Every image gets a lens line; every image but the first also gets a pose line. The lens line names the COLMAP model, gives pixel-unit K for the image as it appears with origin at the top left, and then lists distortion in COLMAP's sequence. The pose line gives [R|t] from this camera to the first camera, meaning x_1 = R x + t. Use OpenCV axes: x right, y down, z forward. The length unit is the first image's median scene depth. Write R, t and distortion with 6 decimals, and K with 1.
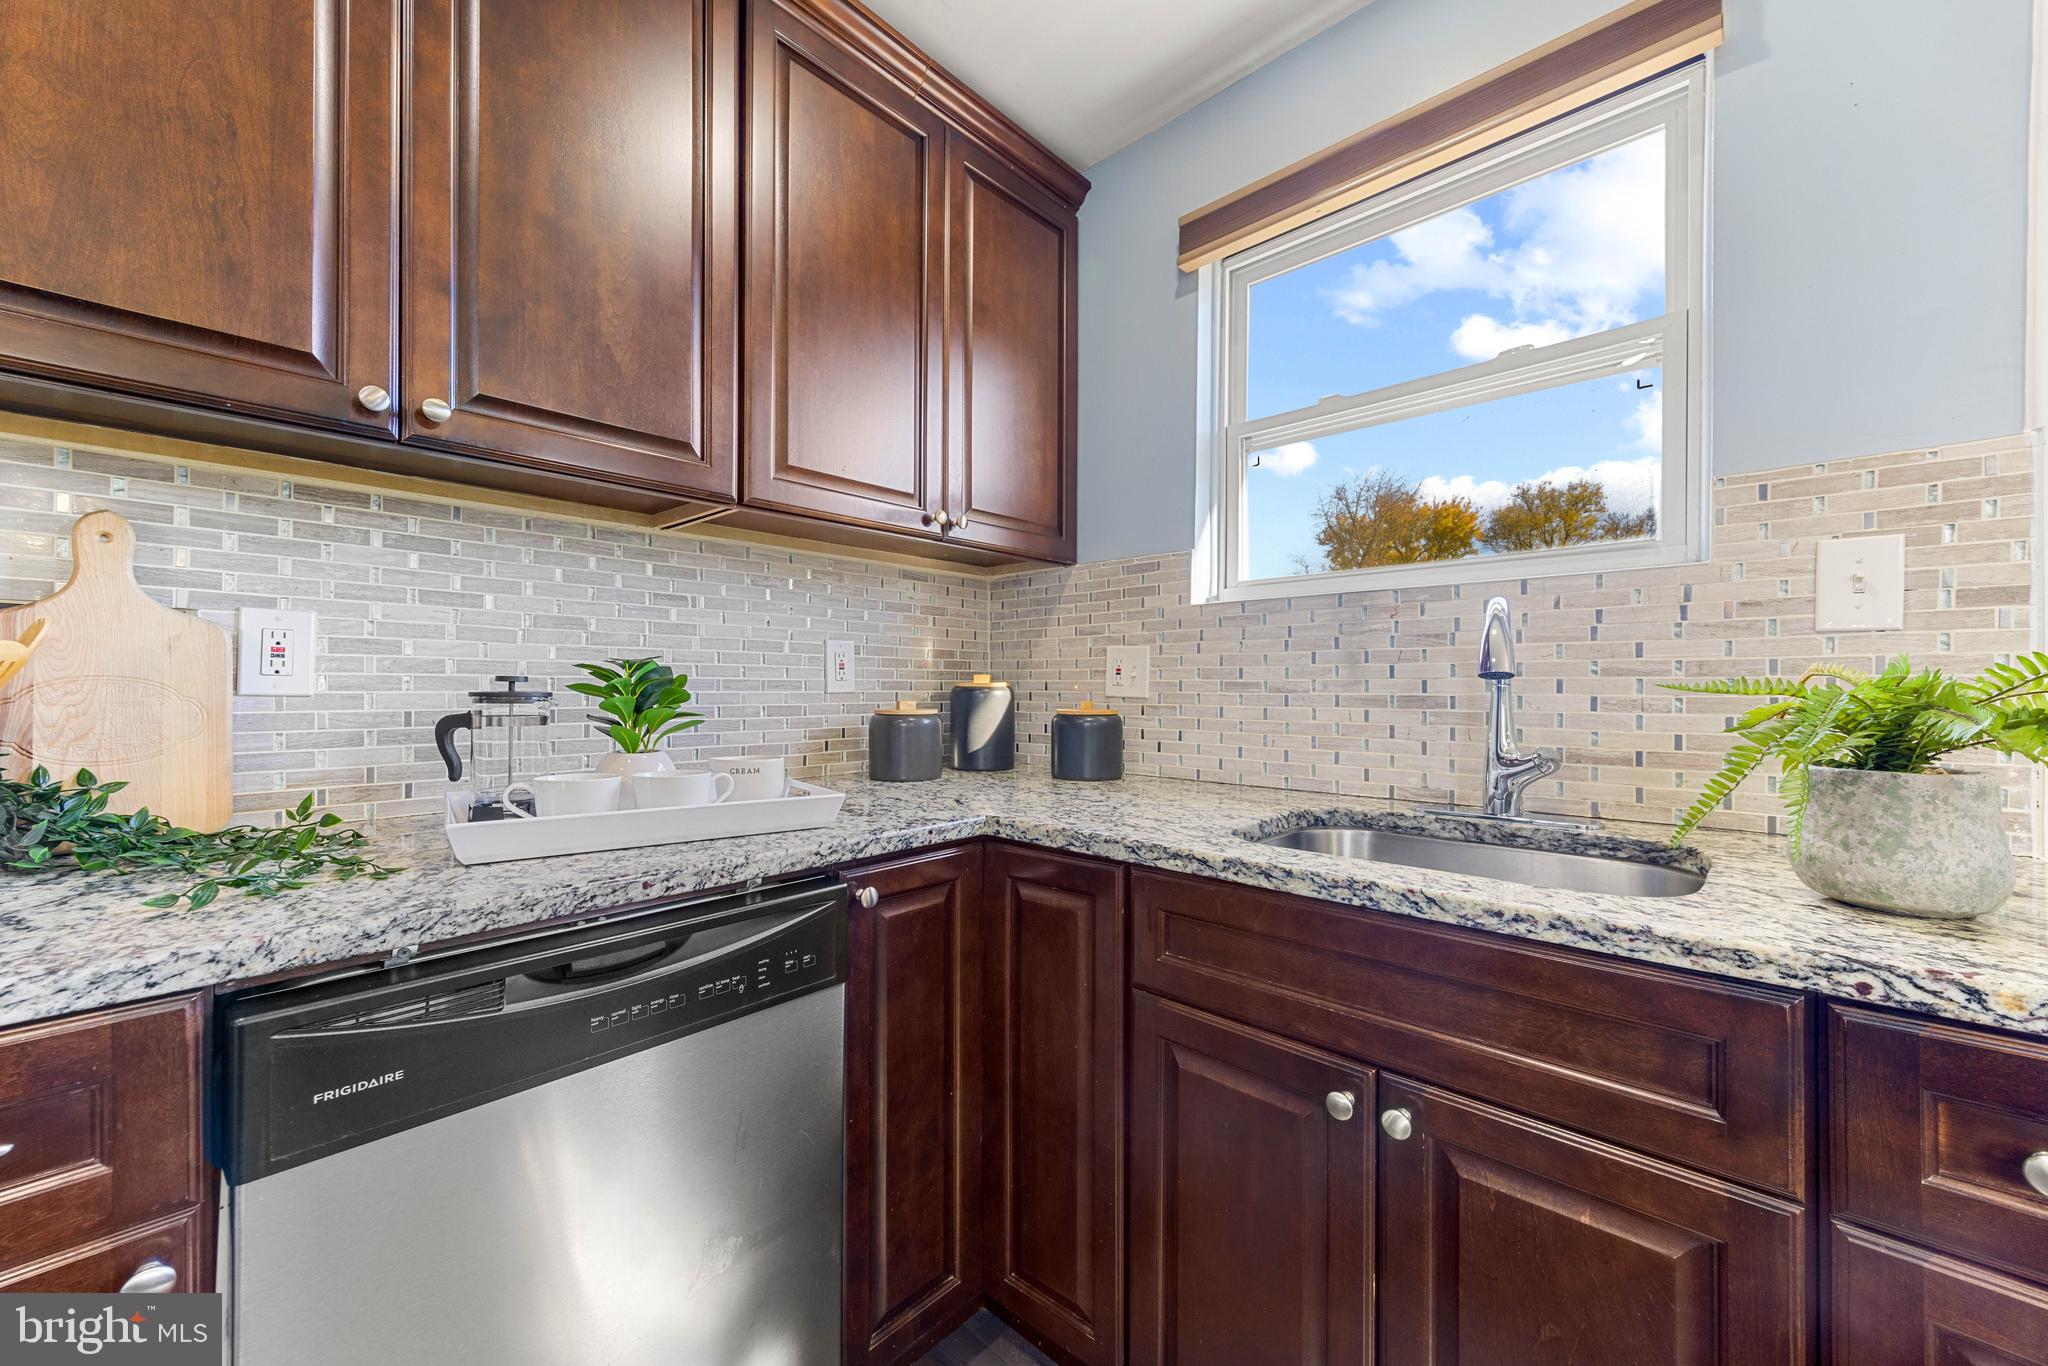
lens RADIAL K [[772.4, 0, 1017.9], [0, 772.4, 690.5], [0, 0, 1]] dist [0.000102, -0.000188]
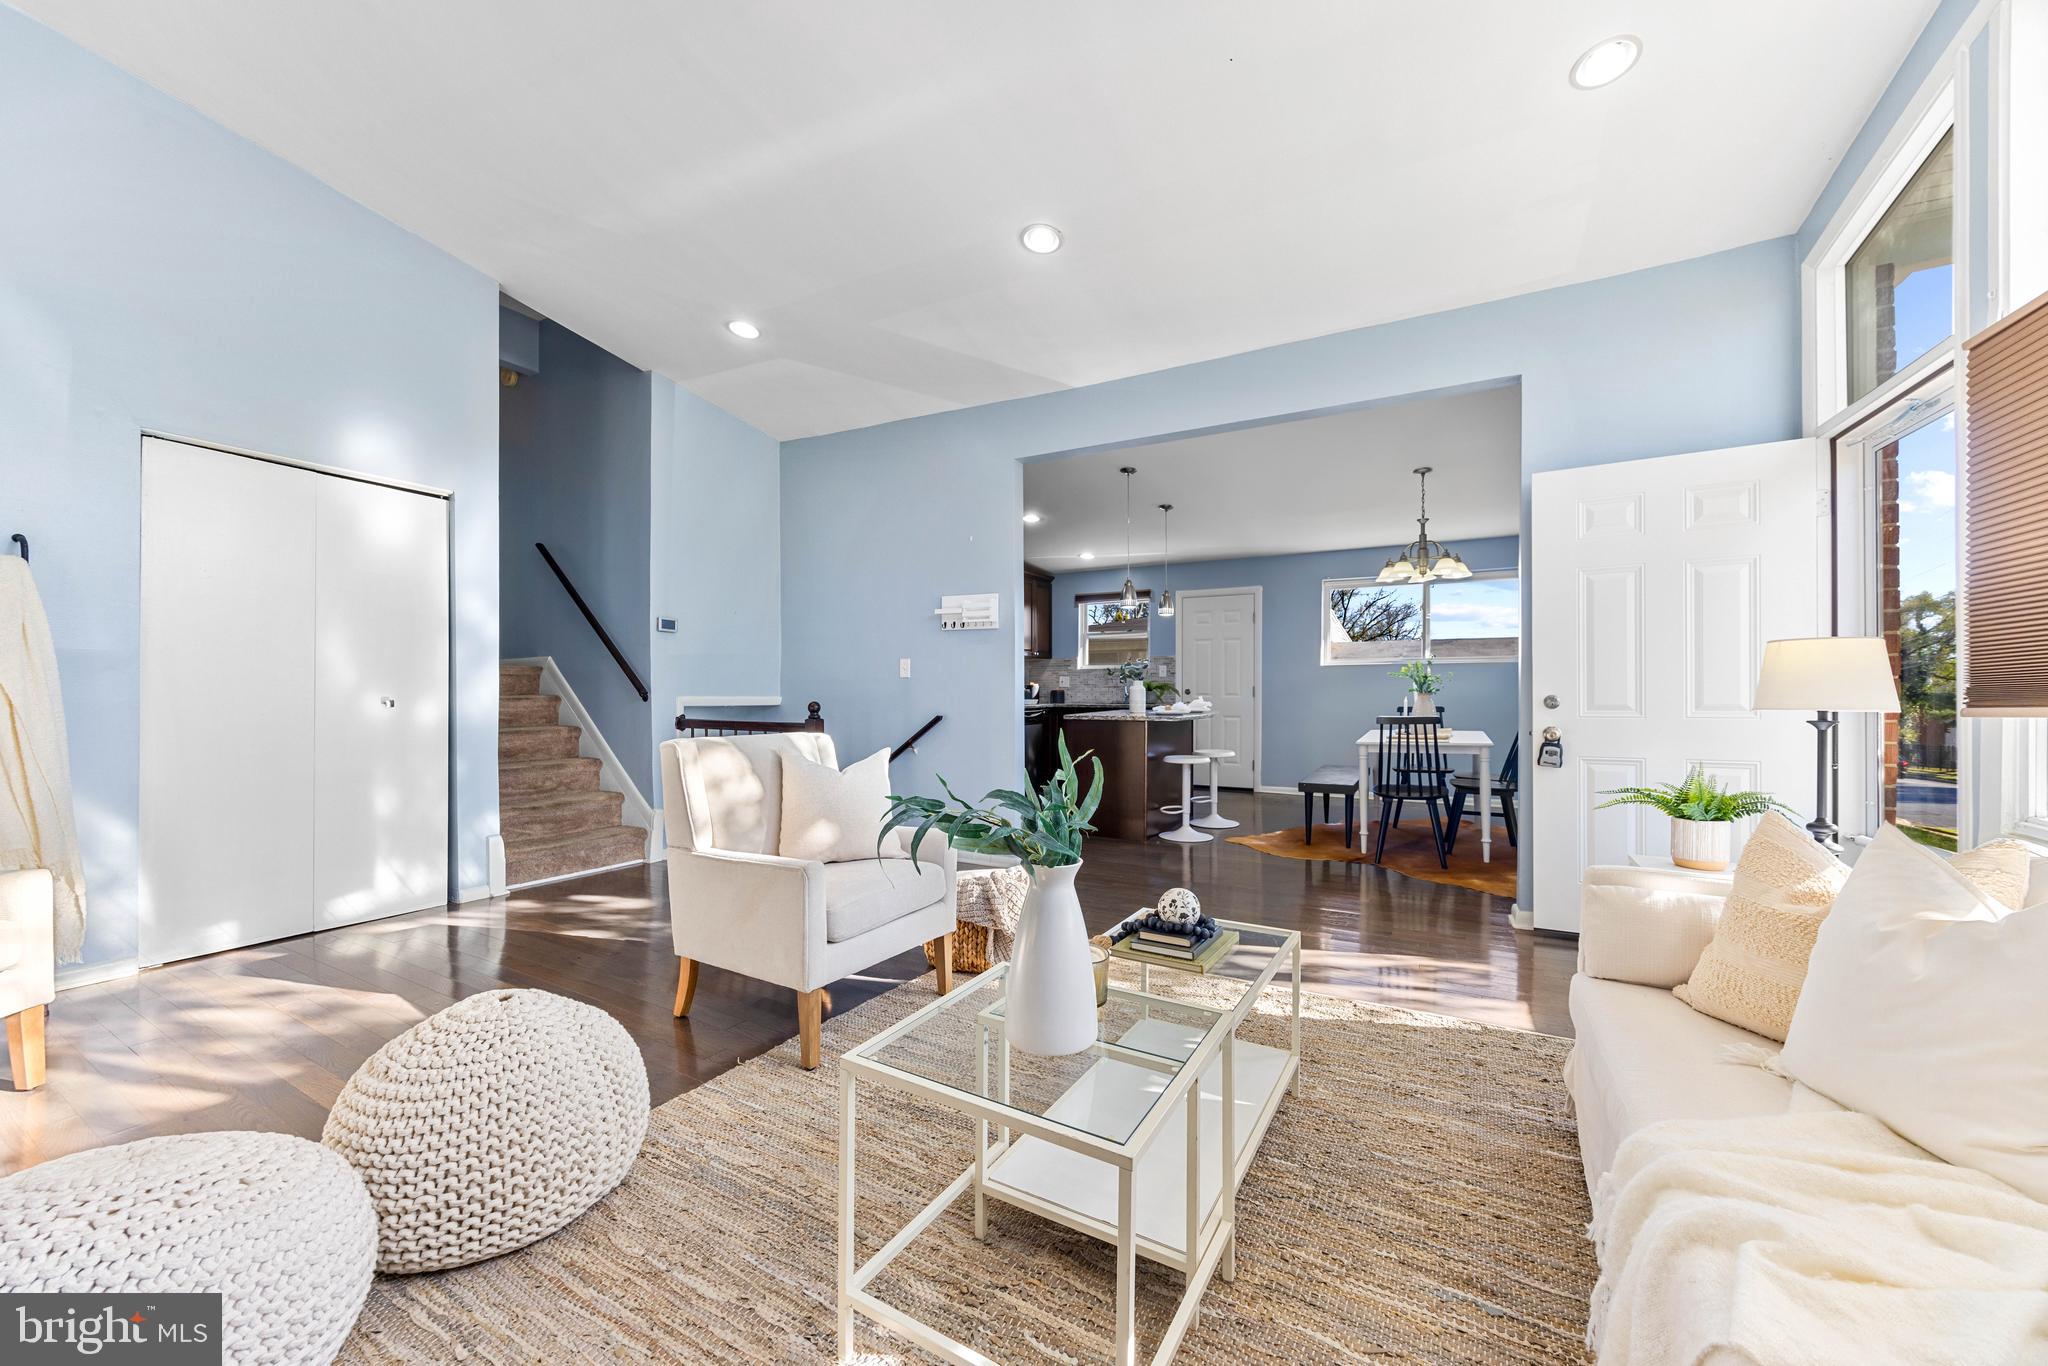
lens RADIAL K [[772.4, 0, 1008.2], [0, 772.4, 685.1], [0, 0, 1]] dist [0.000102, -0.000188]
pose [[0.976073, -0.000803, 0.217442, -1.339427], [0.001474, 0.999995, -0.002927, 0.009043], [-0.217439, 0.003178, 0.976069, -3.906533]]
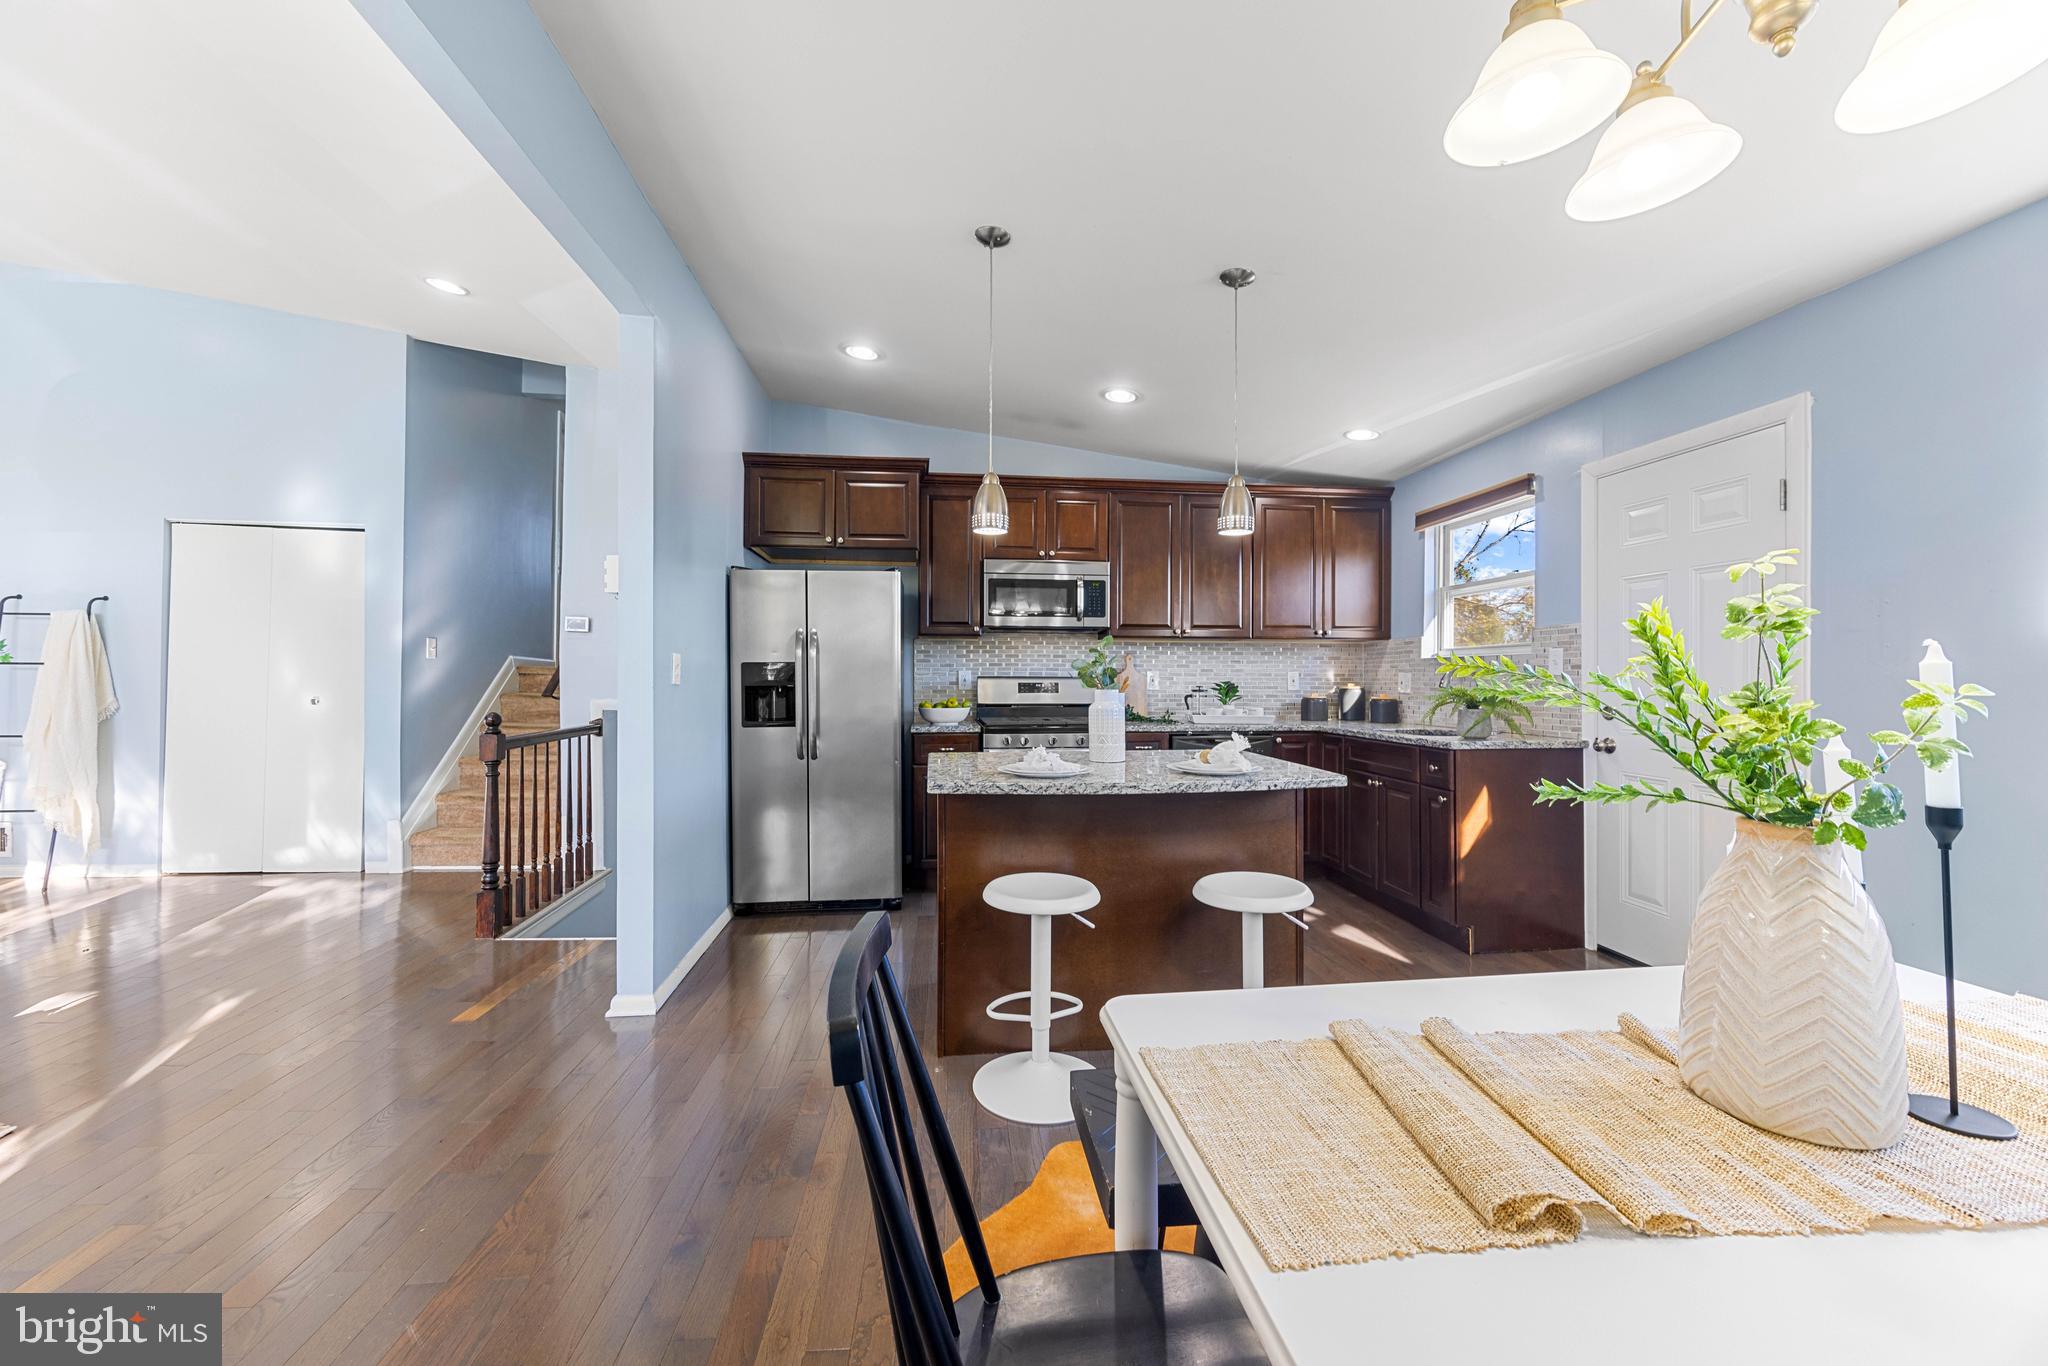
lens RADIAL K [[772.4, 0, 1004.6], [0, 772.4, 678.2], [0, 0, 1]] dist [0.000102, -0.000188]
pose [[0.741278, 0.000921, -0.671198, 0.930777], [-0.003253, 0.999992, -0.002220, -0.031433], [0.671190, 0.003829, 0.741275, -1.901073]]
